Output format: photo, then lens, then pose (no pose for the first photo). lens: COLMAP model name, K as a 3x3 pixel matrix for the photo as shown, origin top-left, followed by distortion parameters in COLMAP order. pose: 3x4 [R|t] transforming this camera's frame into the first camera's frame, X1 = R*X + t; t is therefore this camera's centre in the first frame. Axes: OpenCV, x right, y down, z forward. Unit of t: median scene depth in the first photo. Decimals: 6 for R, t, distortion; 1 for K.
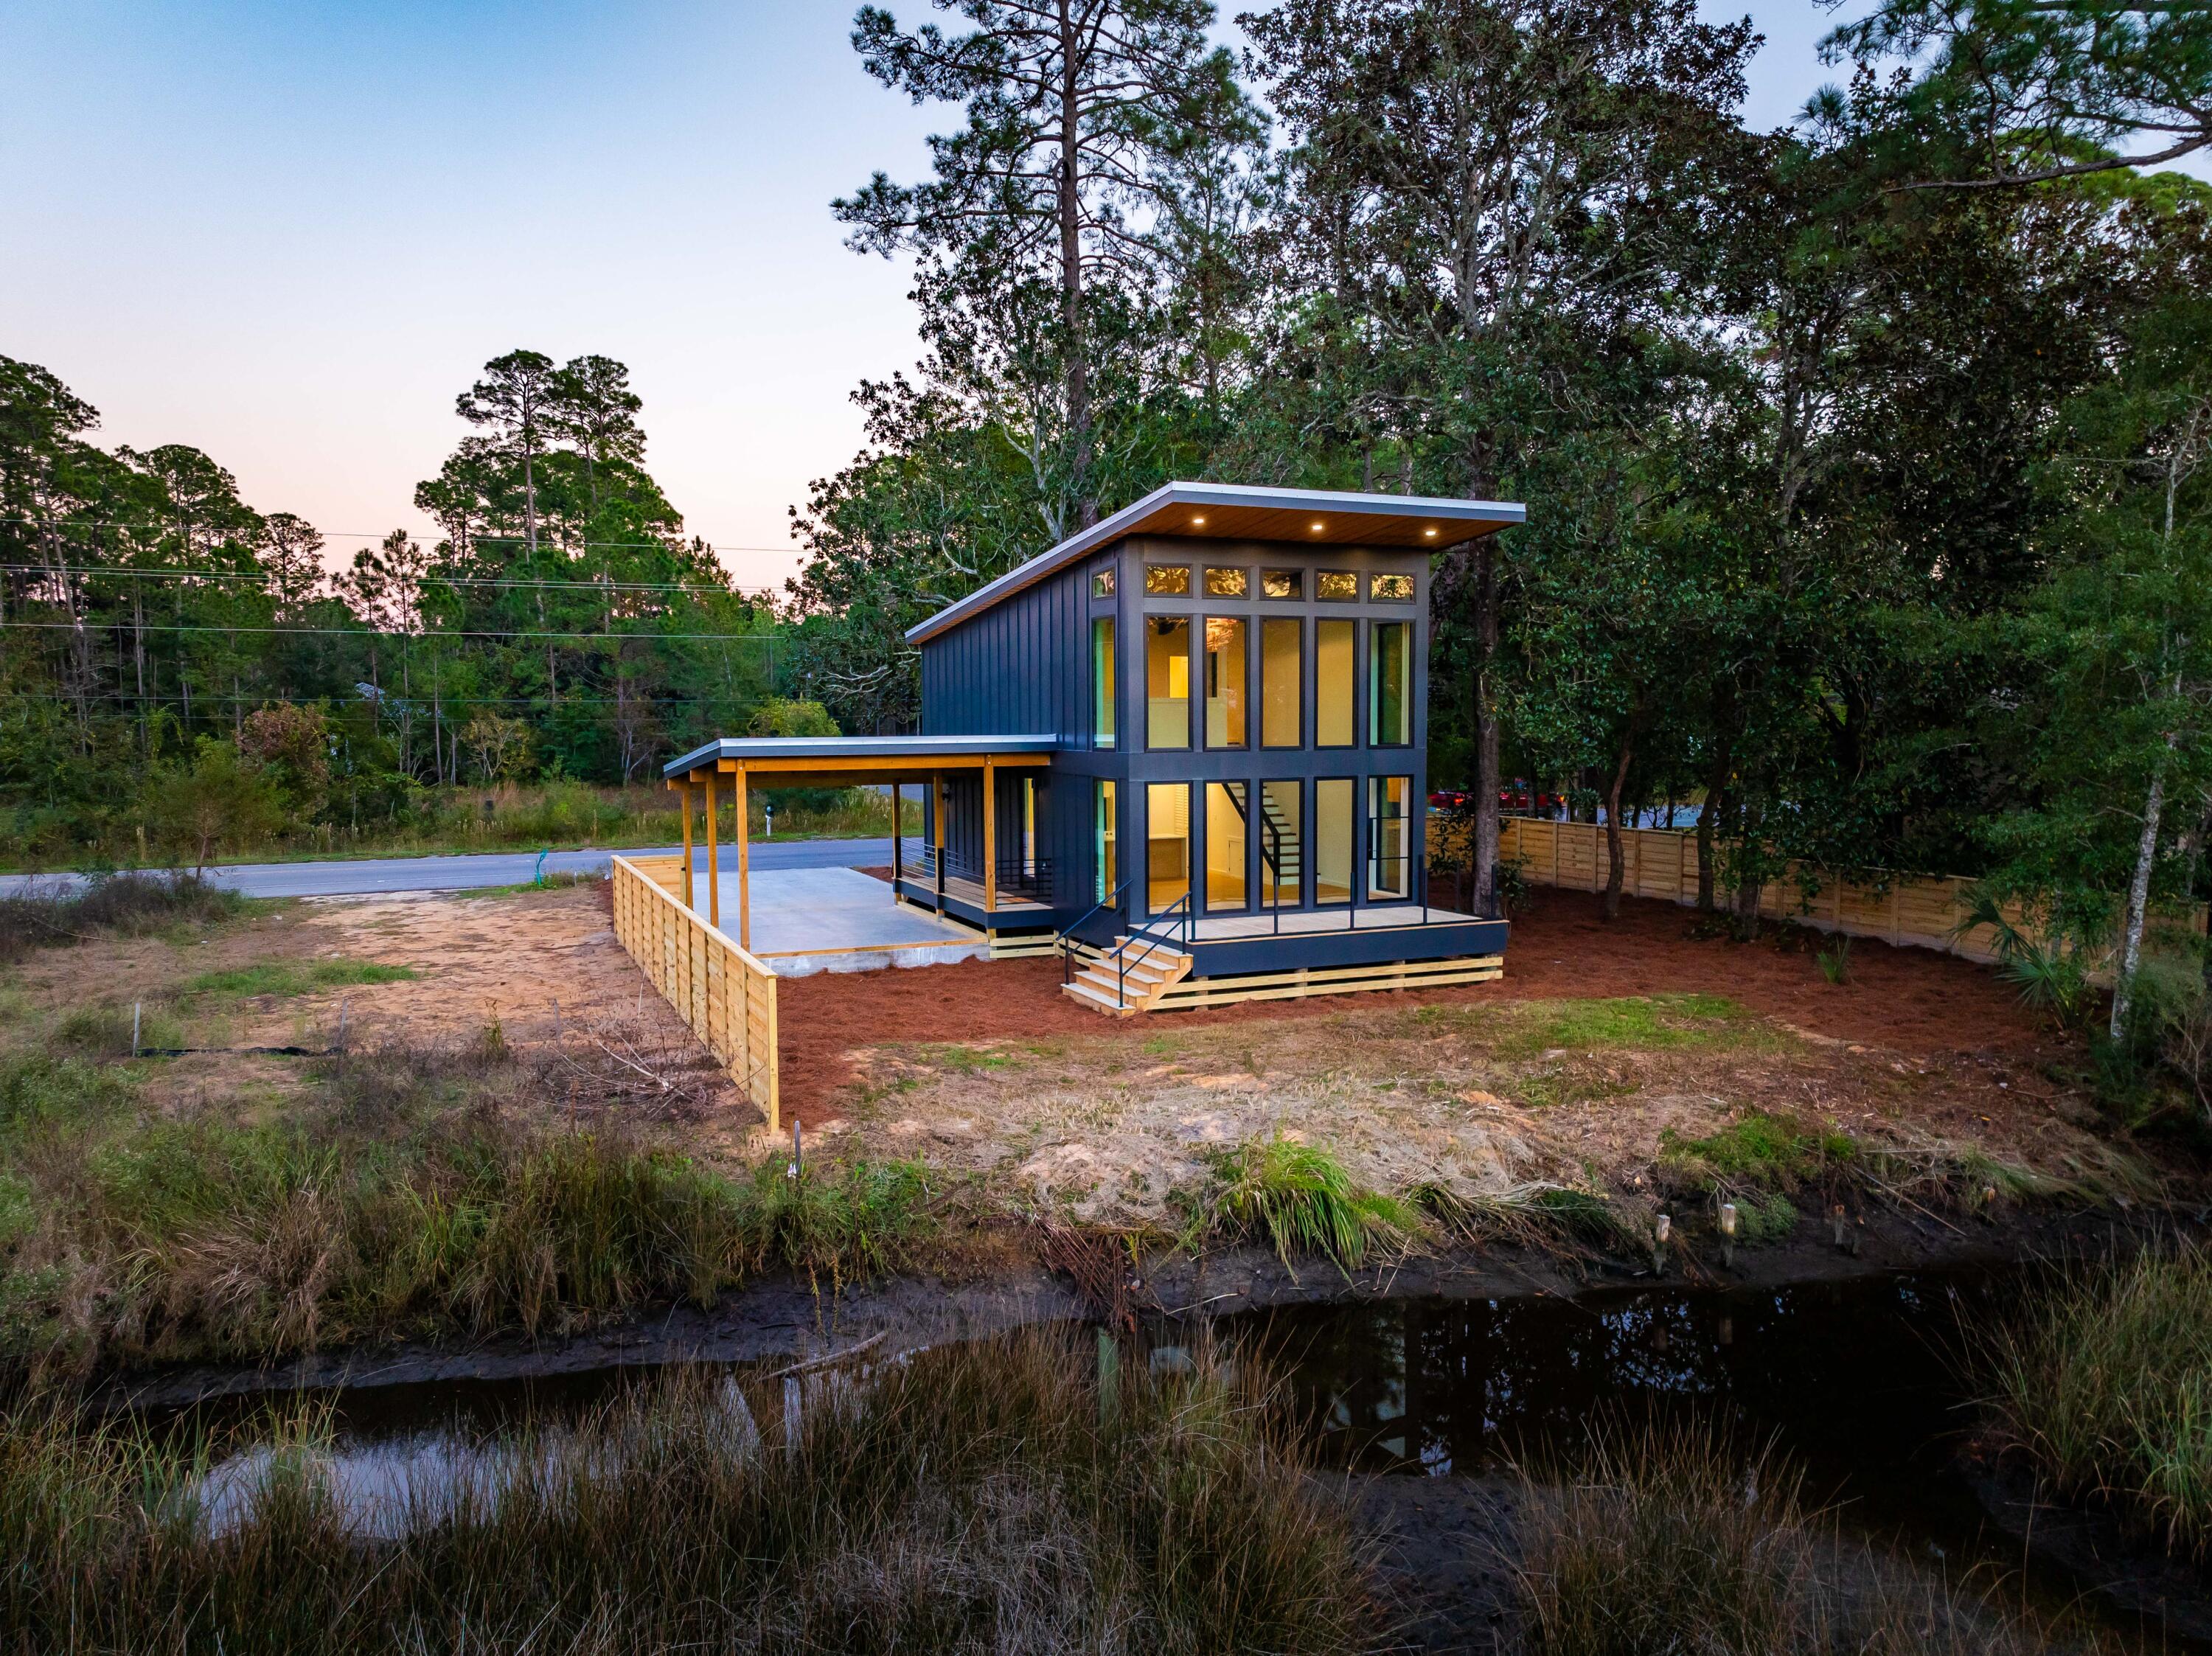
lens RADIAL K [[1527.2, 0, 1112.1], [0, 1527.2, 826.0], [0, 0, 1]] dist [-0.011220, 0.004623]
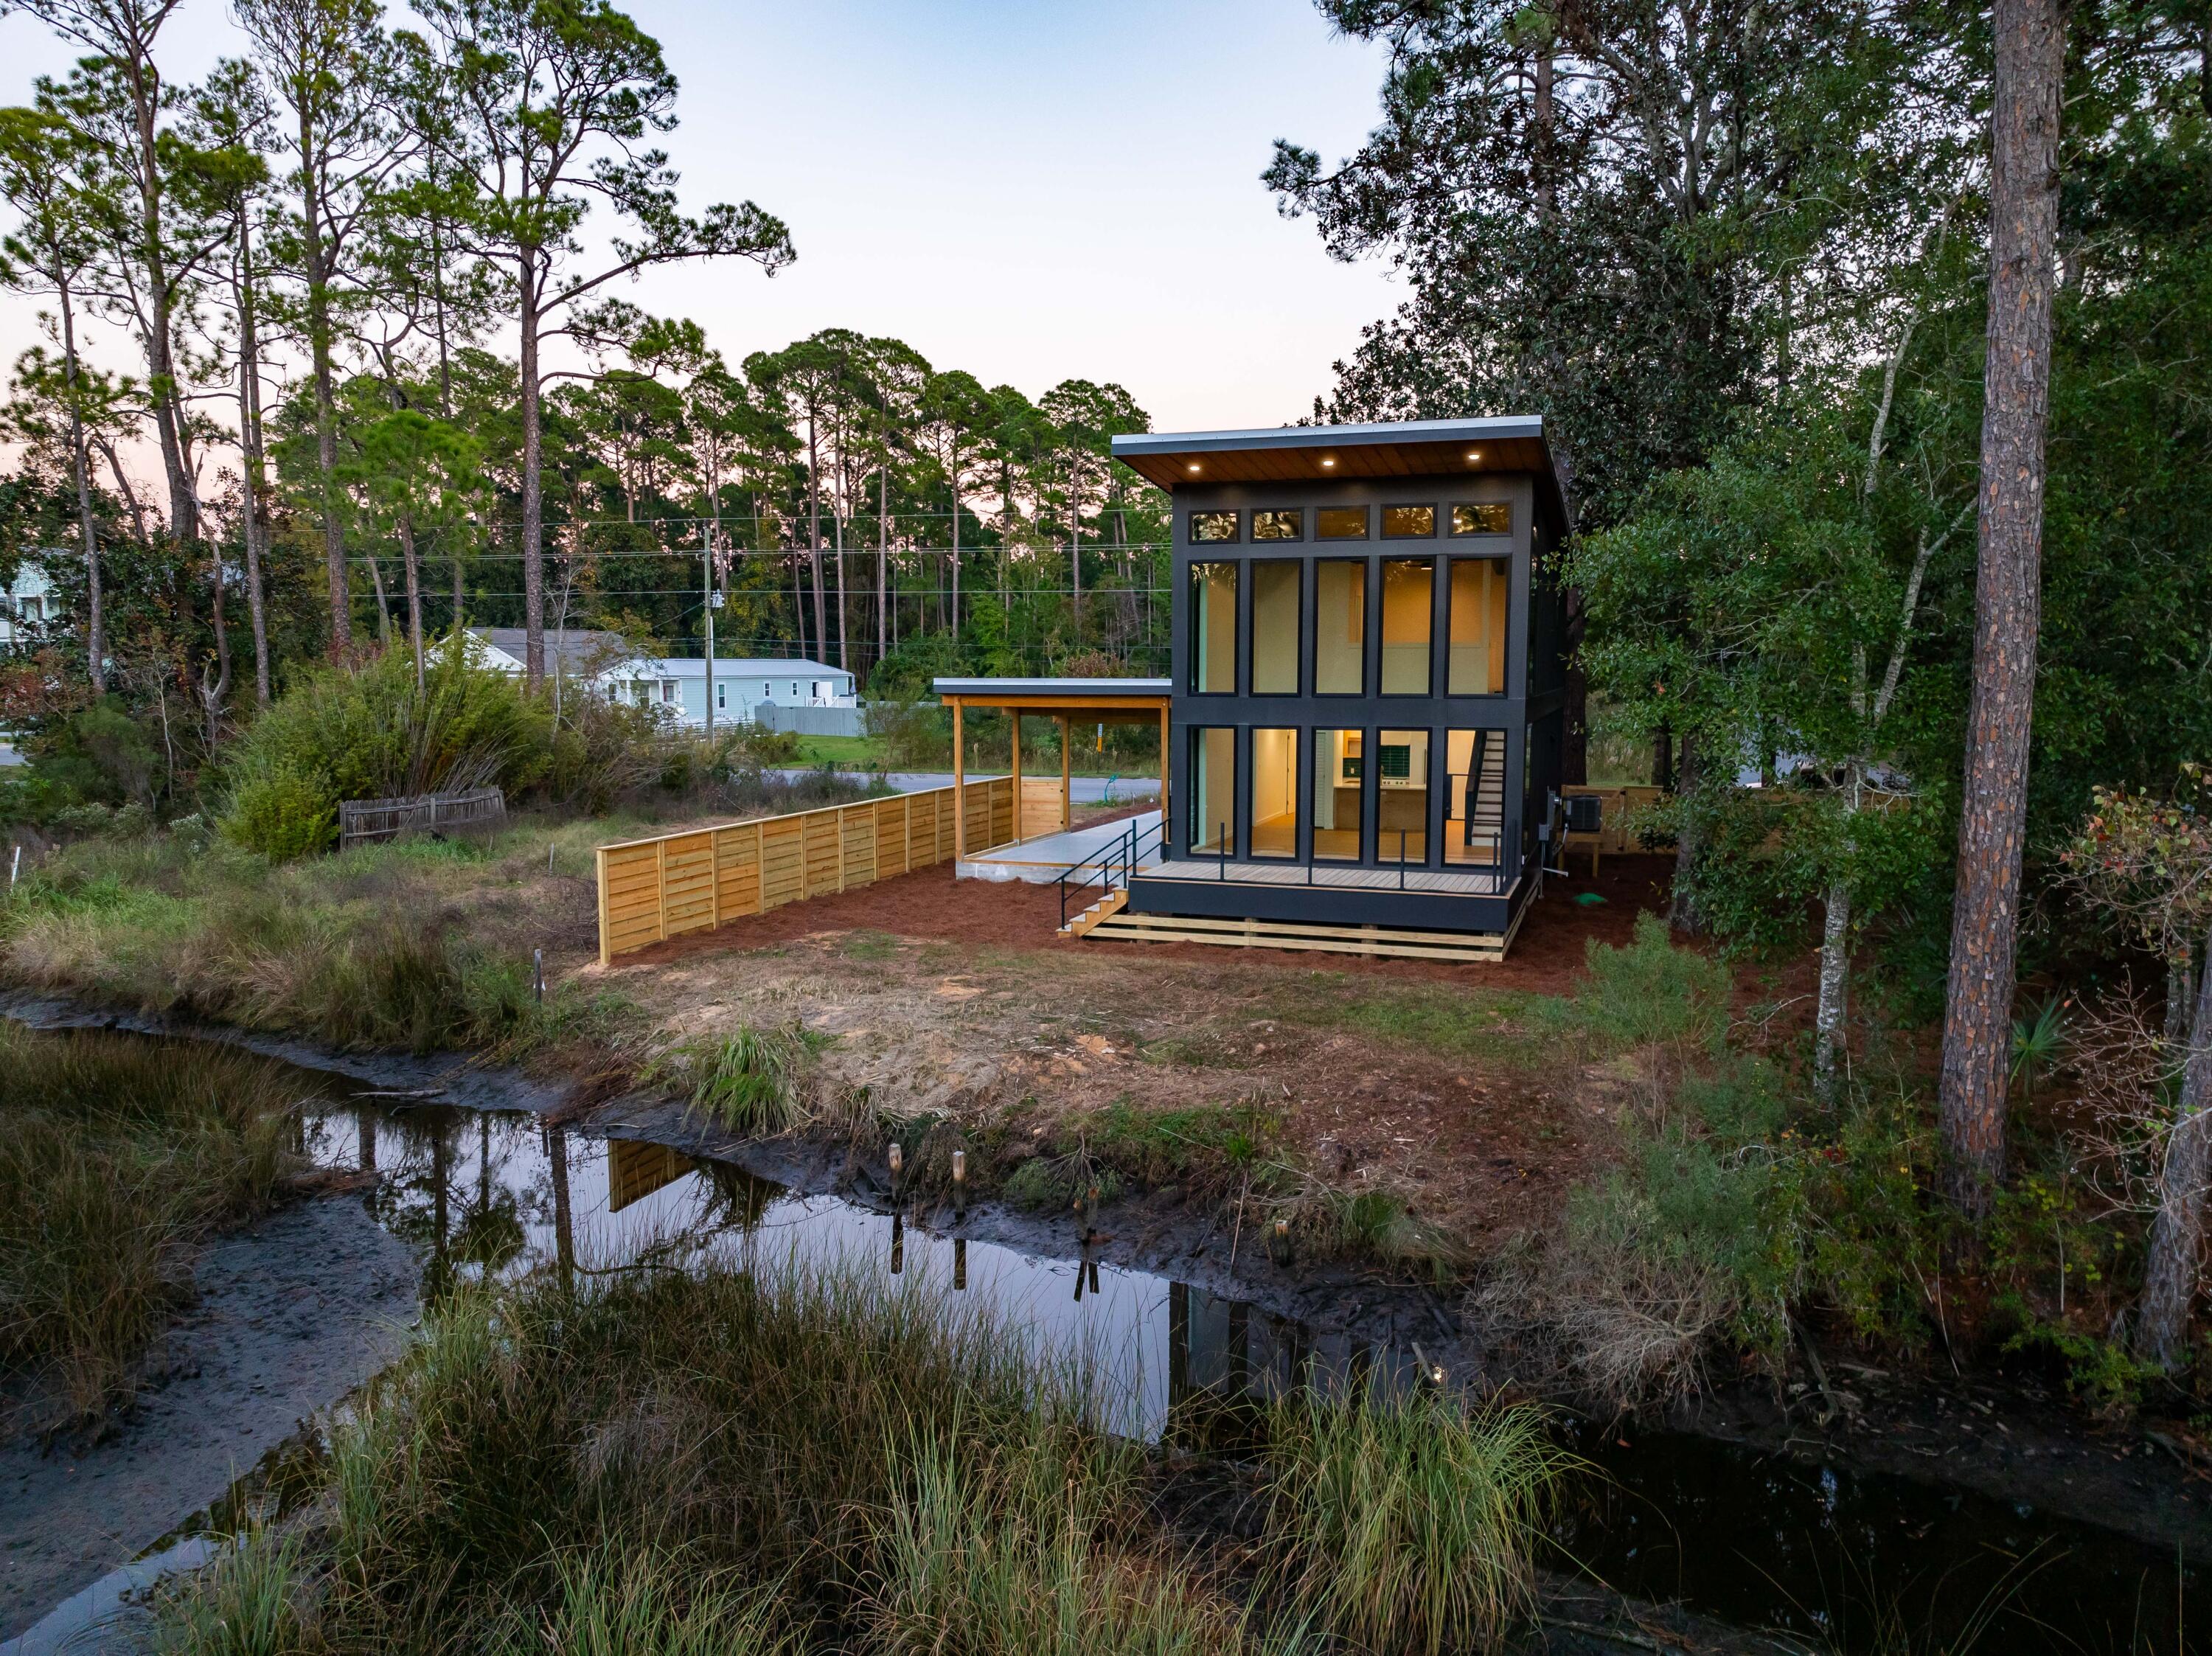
lens RADIAL K [[1527.2, 0, 1116.1], [0, 1527.2, 830.2], [0, 0, 1]] dist [-0.011220, 0.004623]
pose [[0.722021, 0.077660, -0.687499, 0.633654], [-0.049305, 0.996930, 0.060832, -0.016528], [0.690112, -0.010024, 0.723633, 0.193381]]
